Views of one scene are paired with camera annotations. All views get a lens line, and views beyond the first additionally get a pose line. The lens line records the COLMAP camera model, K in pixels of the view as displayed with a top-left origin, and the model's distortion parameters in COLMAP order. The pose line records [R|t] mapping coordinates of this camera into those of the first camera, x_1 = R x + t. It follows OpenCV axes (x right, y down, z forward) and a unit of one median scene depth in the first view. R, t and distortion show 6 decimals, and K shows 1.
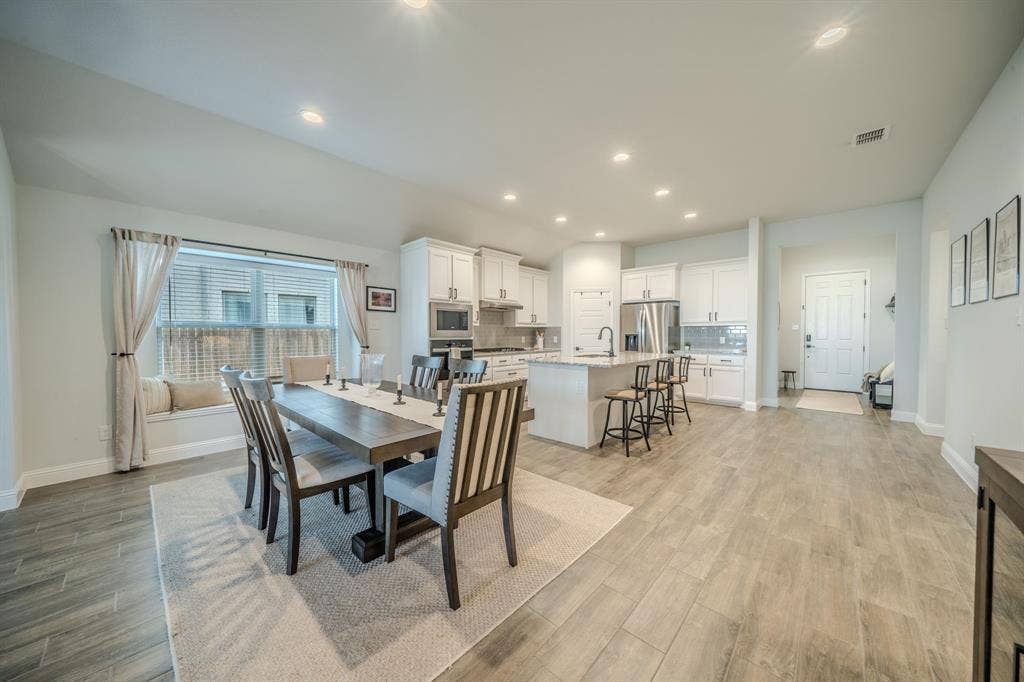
lens RADIAL K [[353.8, 0, 507.5], [0, 353.8, 337.8], [0, 0, 1]] dist [-0.001201, 0.000031]
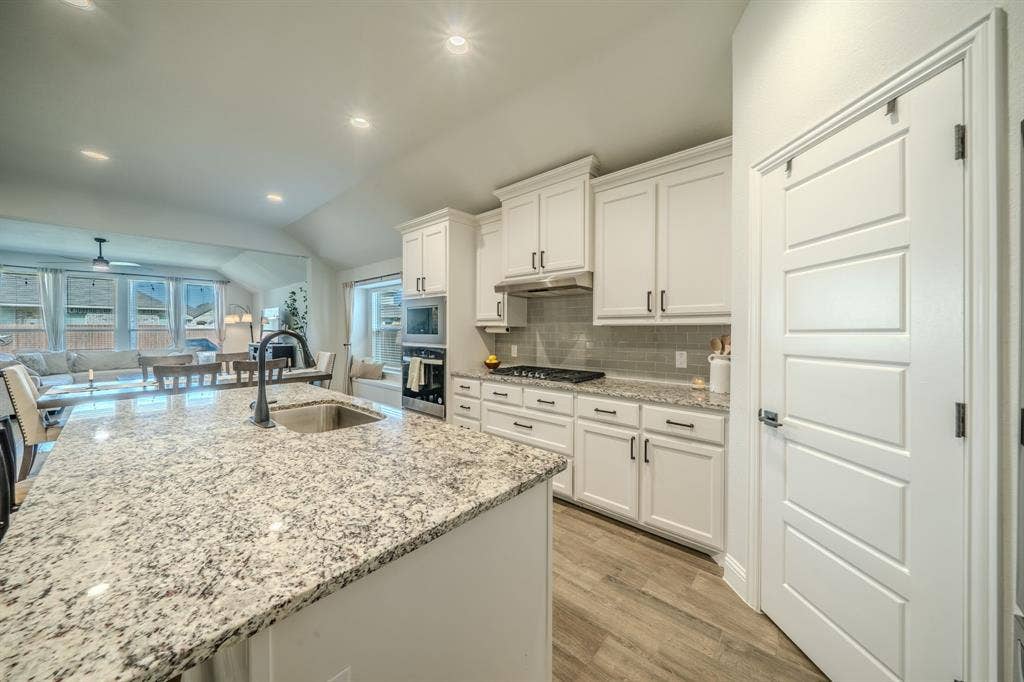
lens RADIAL K [[353.8, 0, 507.5], [0, 353.8, 337.8], [0, 0, 1]] dist [-0.001201, 0.000031]
pose [[0.002820, 0.007008, -0.999971, 0.492342], [-0.021860, 0.999737, 0.006945, -0.019555], [0.999757, 0.021840, 0.002972, 0.982460]]
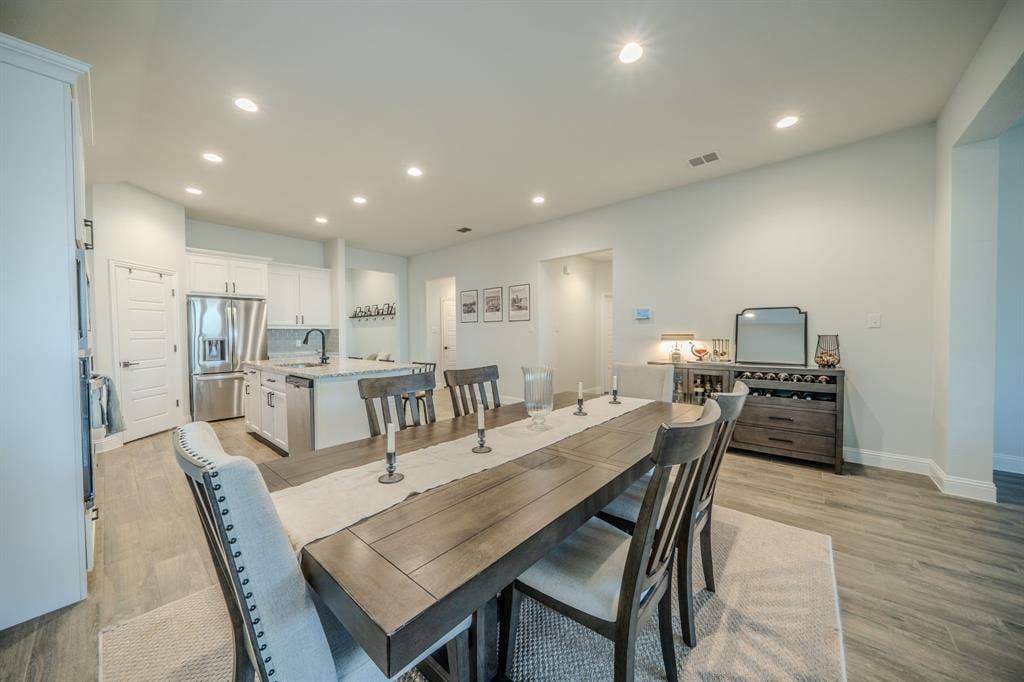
lens RADIAL K [[353.8, 0, 507.5], [0, 353.8, 337.8], [0, 0, 1]] dist [-0.001201, 0.000031]
pose [[-0.029504, -0.015983, 0.999437, -0.459808], [0.026954, 0.999496, 0.016779, -0.009788], [-0.999201, 0.027434, -0.029058, 0.467923]]
